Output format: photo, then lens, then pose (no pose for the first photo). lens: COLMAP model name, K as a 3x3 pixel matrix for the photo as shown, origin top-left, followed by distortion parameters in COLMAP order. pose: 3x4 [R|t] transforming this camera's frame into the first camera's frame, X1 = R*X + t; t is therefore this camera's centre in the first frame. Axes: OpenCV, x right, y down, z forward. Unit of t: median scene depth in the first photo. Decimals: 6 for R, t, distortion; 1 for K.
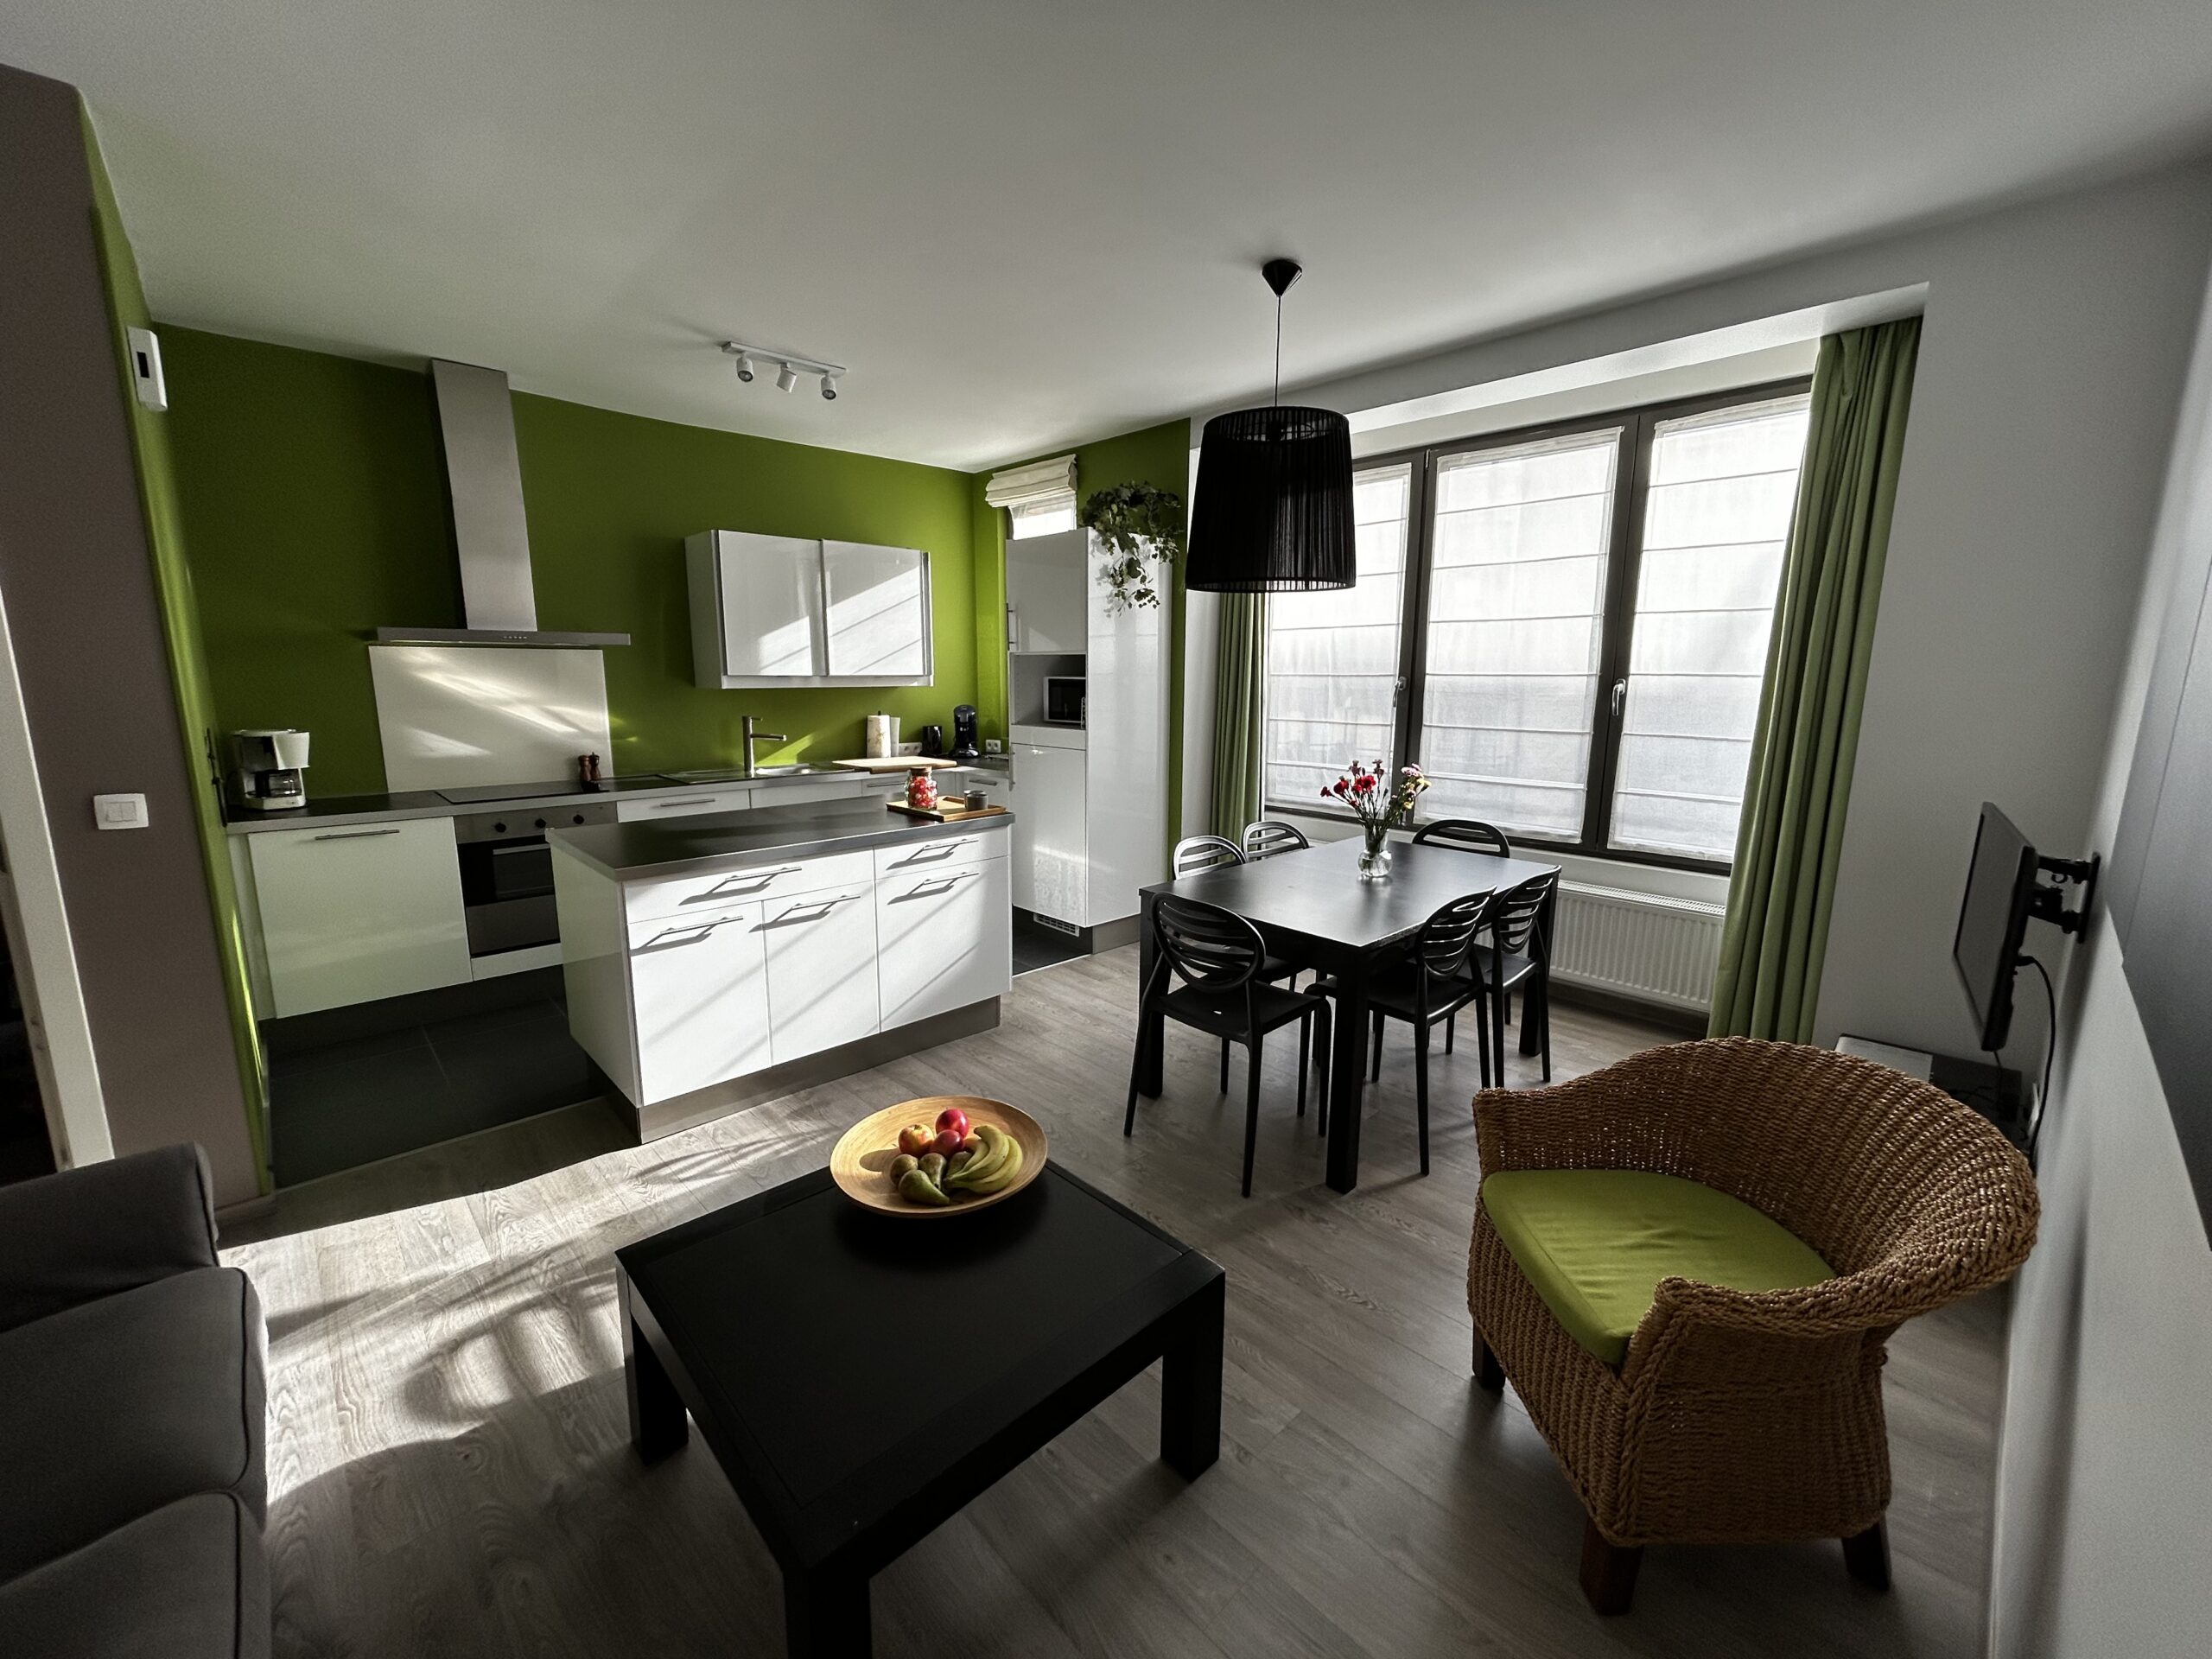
lens RADIAL K [[884.0, 0, 1106.0], [0, 884.0, 829.5], [0, 0, 1]] dist [0.015840, -0.021607]
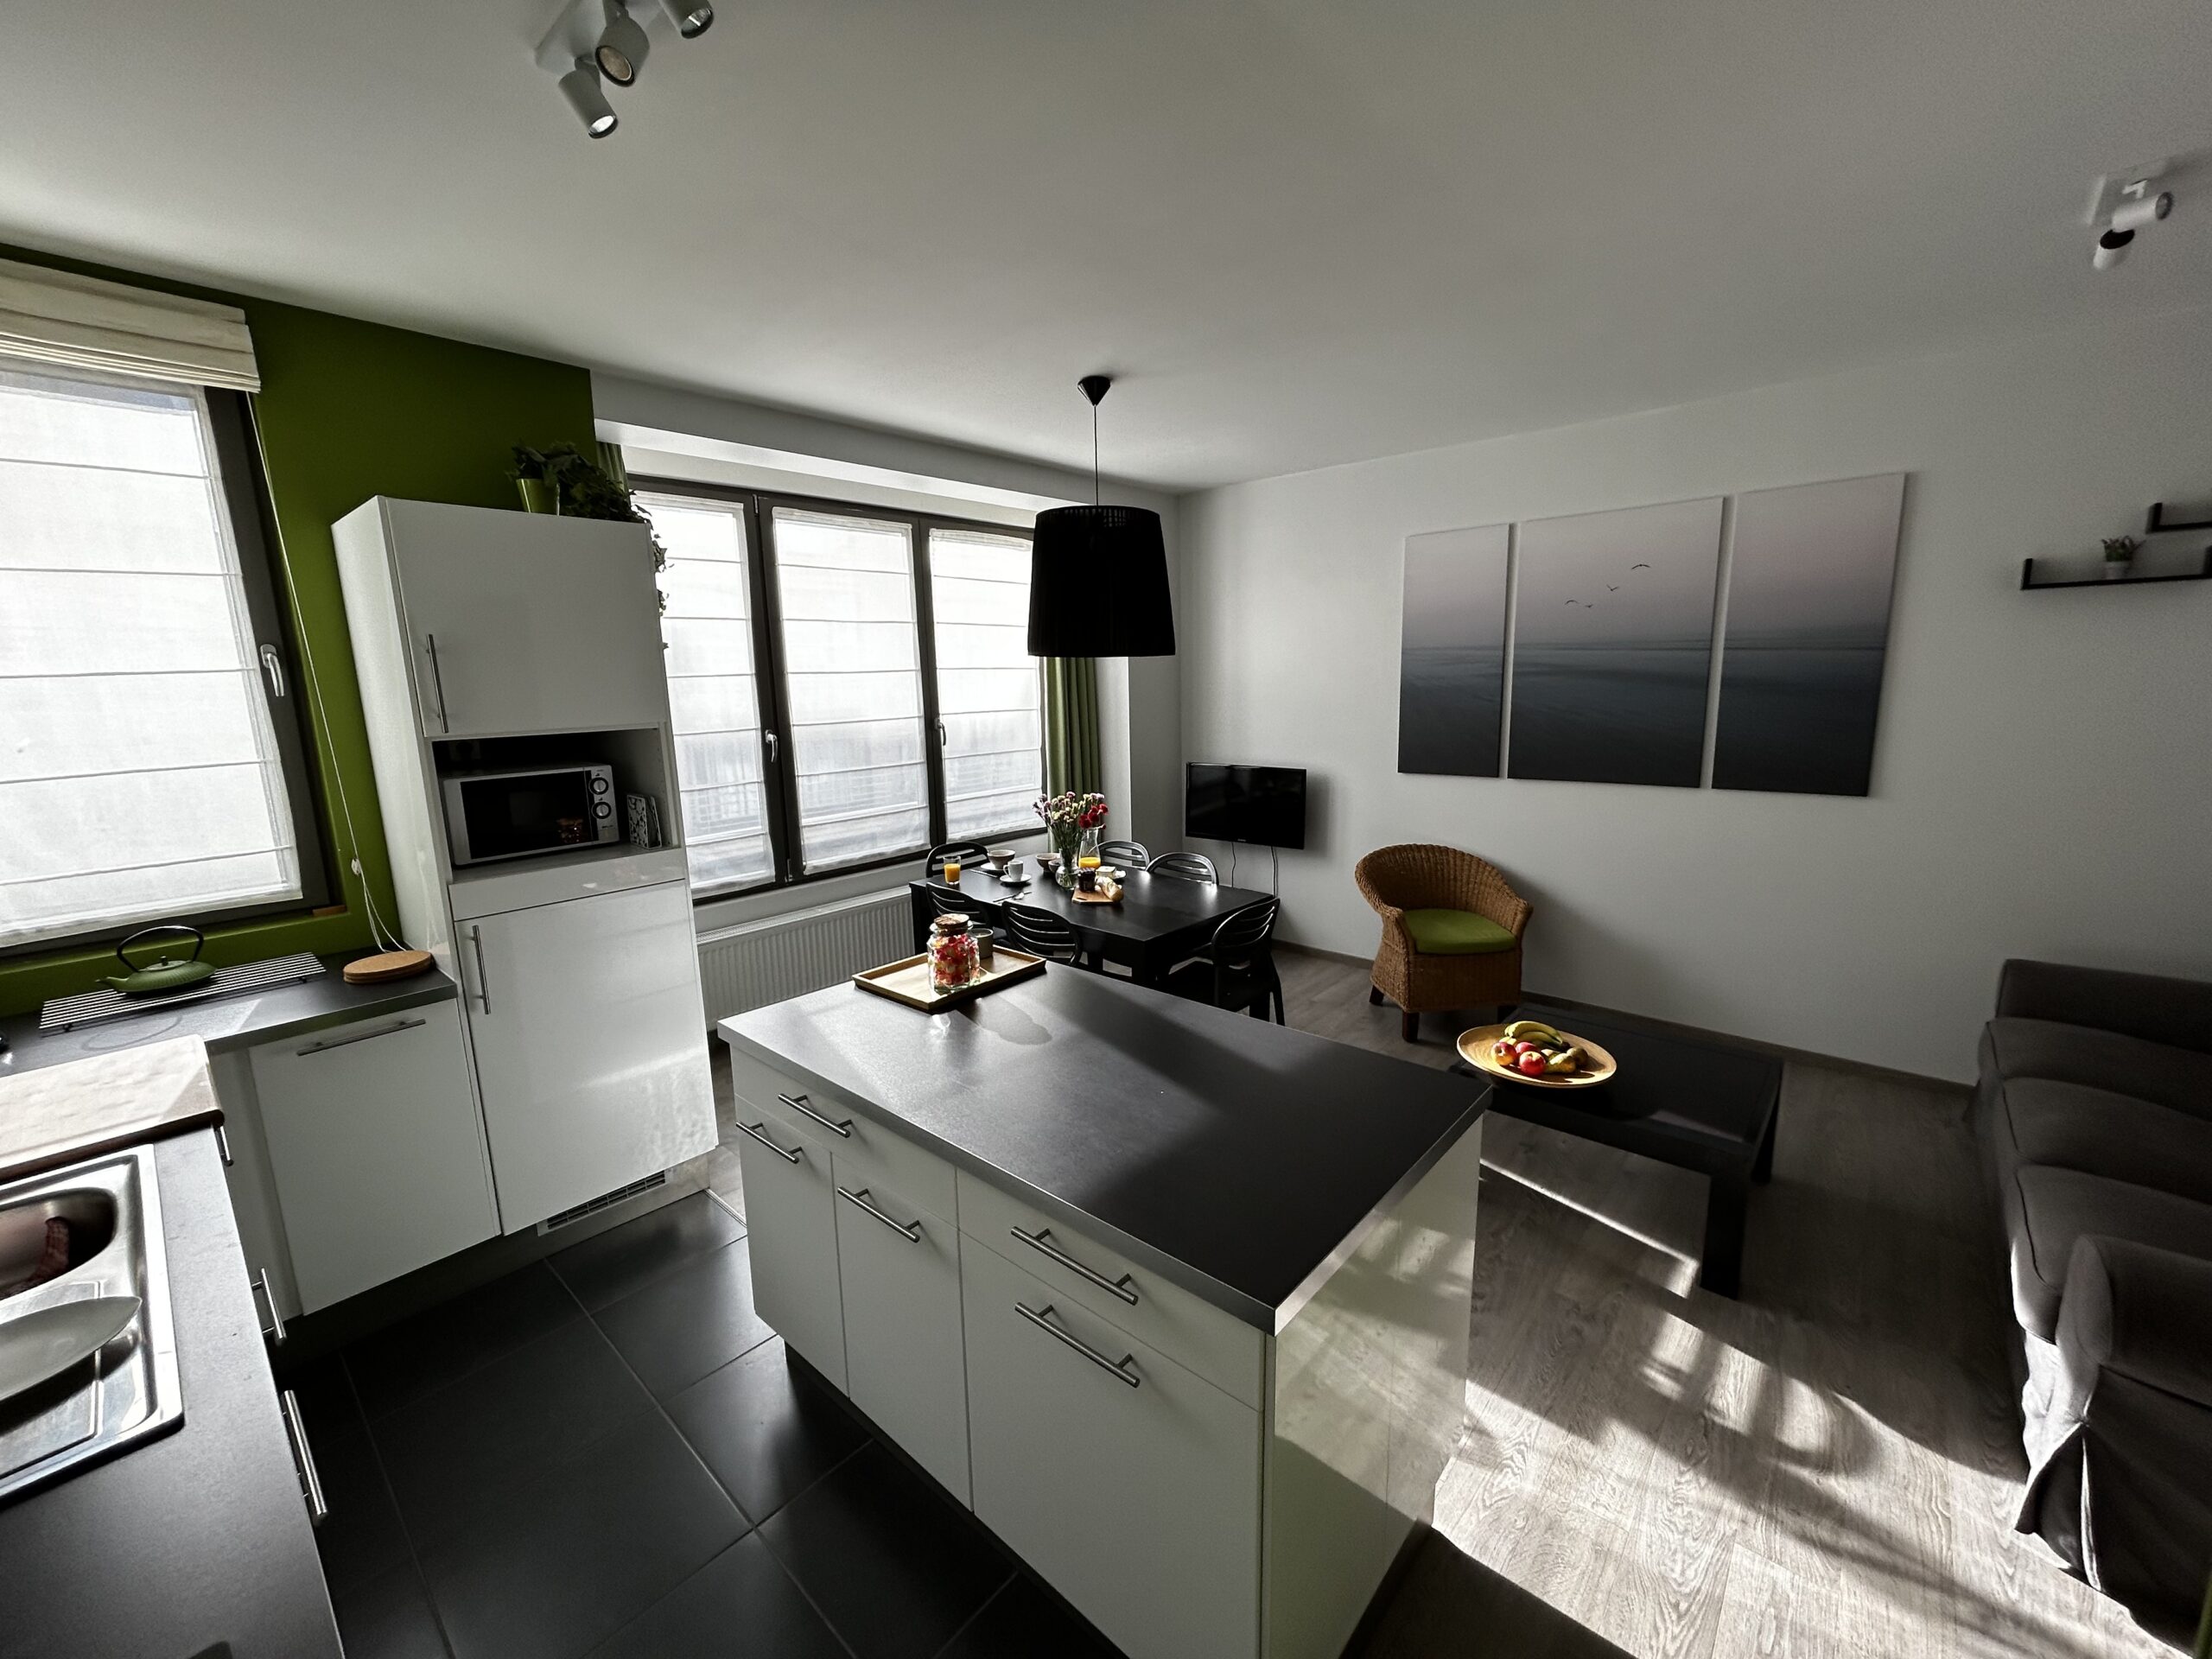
lens RADIAL K [[905.0, 0, 1106.0], [0, 905.0, 829.5], [0, 0, 1]] dist [-0.000330, 0.000531]
pose [[-0.085425, -0.178181, 0.980283, -0.830987], [0.199192, 0.960962, 0.192028, -0.231940], [-0.976230, 0.211669, -0.046598, 0.906258]]
